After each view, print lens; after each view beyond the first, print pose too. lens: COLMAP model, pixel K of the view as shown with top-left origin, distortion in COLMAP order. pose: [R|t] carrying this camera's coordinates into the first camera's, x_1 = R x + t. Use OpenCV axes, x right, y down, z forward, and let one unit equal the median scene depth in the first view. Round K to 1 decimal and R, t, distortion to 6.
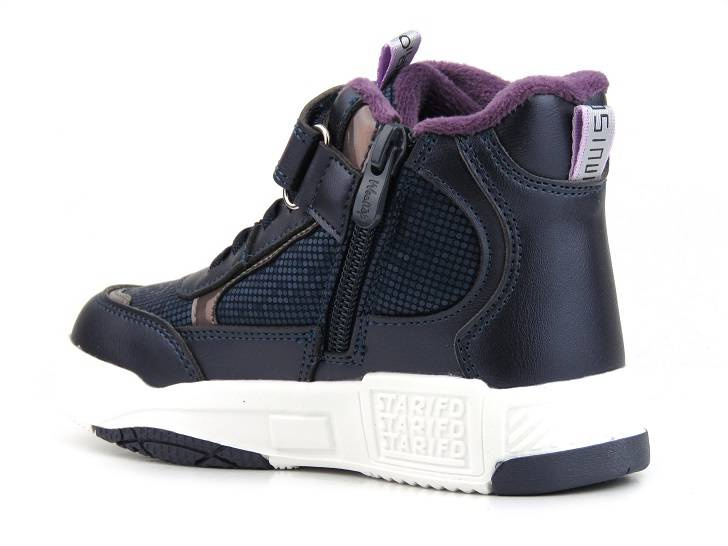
lens RADIAL K [[3377.1, 0, 364.0], [0, 3377.1, 273.0], [0, 0, 1]] dist [-0.265031, -3.192857]
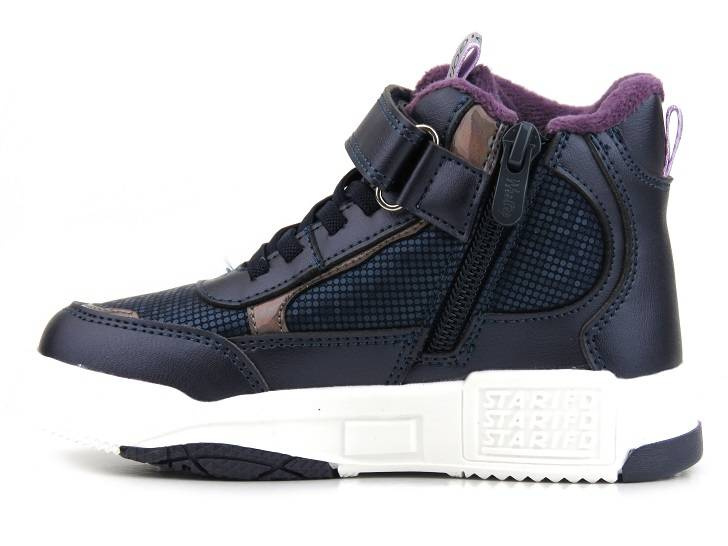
lens RADIAL K [[3377.1, 0, 364.0], [0, 3377.1, 273.0], [0, 0, 1]] dist [-0.265031, -3.192857]
pose [[0.806713, -0.025574, 0.590390, -0.613360], [0.036488, 0.999313, -0.006569, 0.005702], [-0.589816, 0.026842, 0.807091, 0.209946]]
